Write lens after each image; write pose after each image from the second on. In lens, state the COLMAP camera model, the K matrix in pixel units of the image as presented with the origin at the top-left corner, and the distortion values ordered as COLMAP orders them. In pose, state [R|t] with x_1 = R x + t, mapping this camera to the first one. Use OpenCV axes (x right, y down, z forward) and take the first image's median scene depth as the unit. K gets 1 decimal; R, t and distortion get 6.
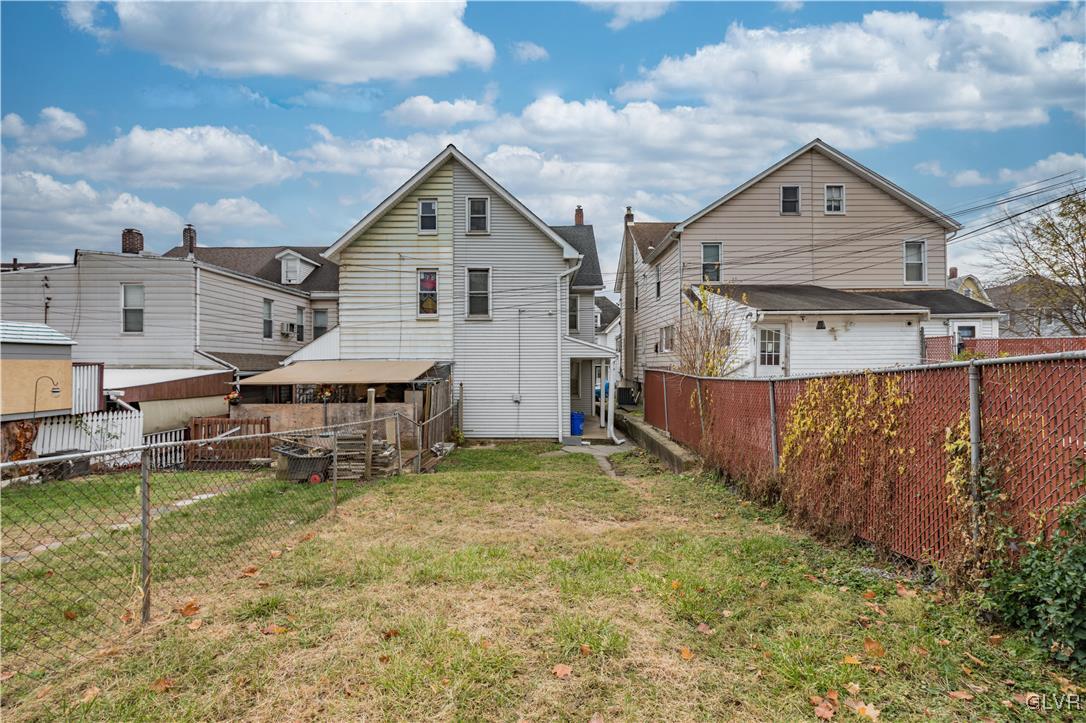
lens RADIAL K [[466.6, 0, 537.8], [0, 466.6, 367.1], [0, 0, 1]] dist [0.003480, 0.000555]
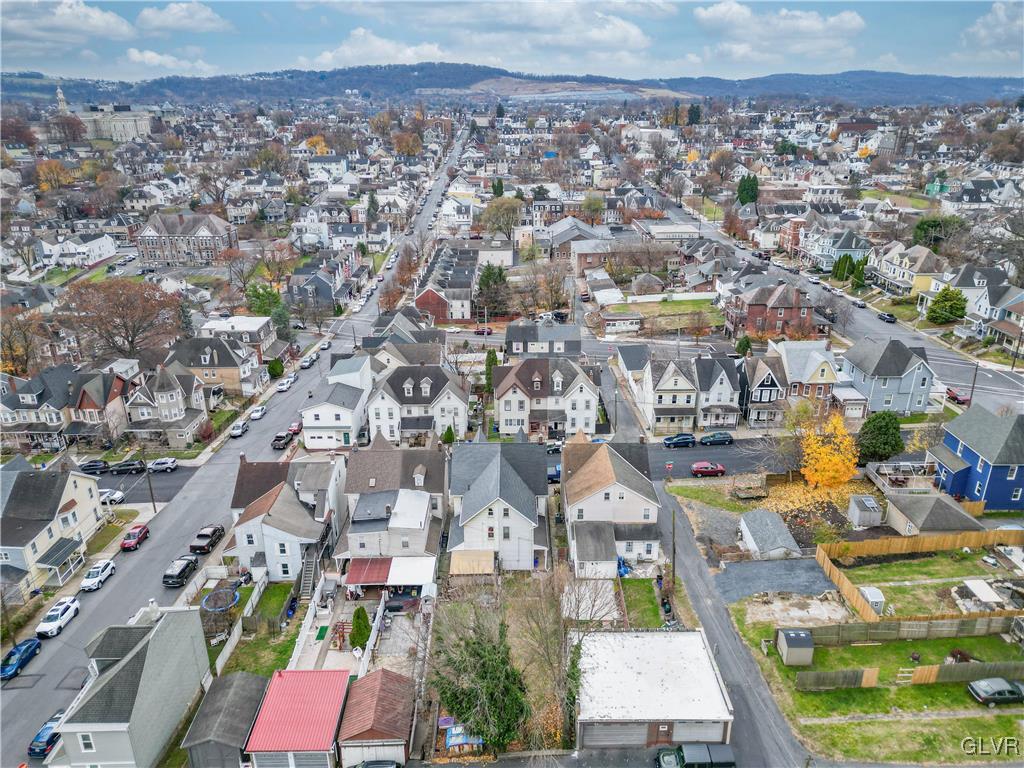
lens RADIAL K [[714.6, 0, 509.2], [0, 714.6, 385.7], [0, 0, 1]] dist [0.084836, -0.095458]
pose [[0.999889, -0.012541, 0.007991, -0.135269], [0.008641, 0.927330, 0.374145, -3.060461], [-0.012102, -0.374034, 0.927336, -3.363510]]
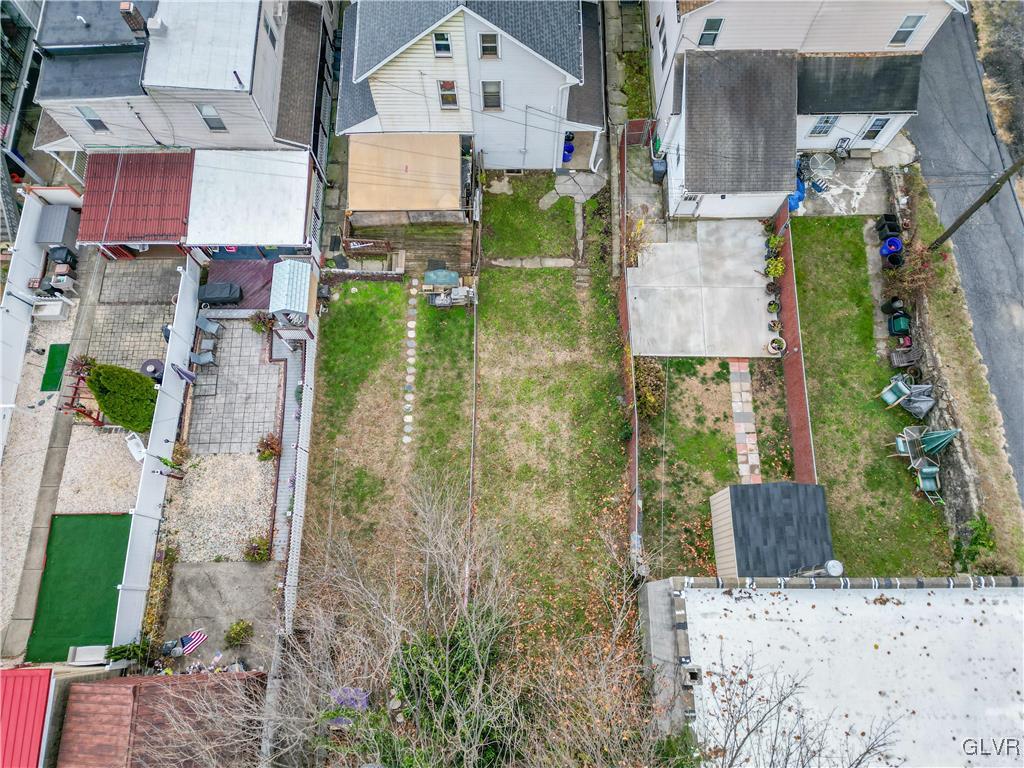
lens RADIAL K [[713.3, 0, 507.2], [0, 713.3, 379.8], [0, 0, 1]] dist [0.069447, -0.058502]
pose [[0.999870, -0.014631, -0.006731, -0.086420], [0.010787, 0.298097, 0.954475, -1.696069], [-0.011959, -0.954424, 0.298216, -0.233488]]
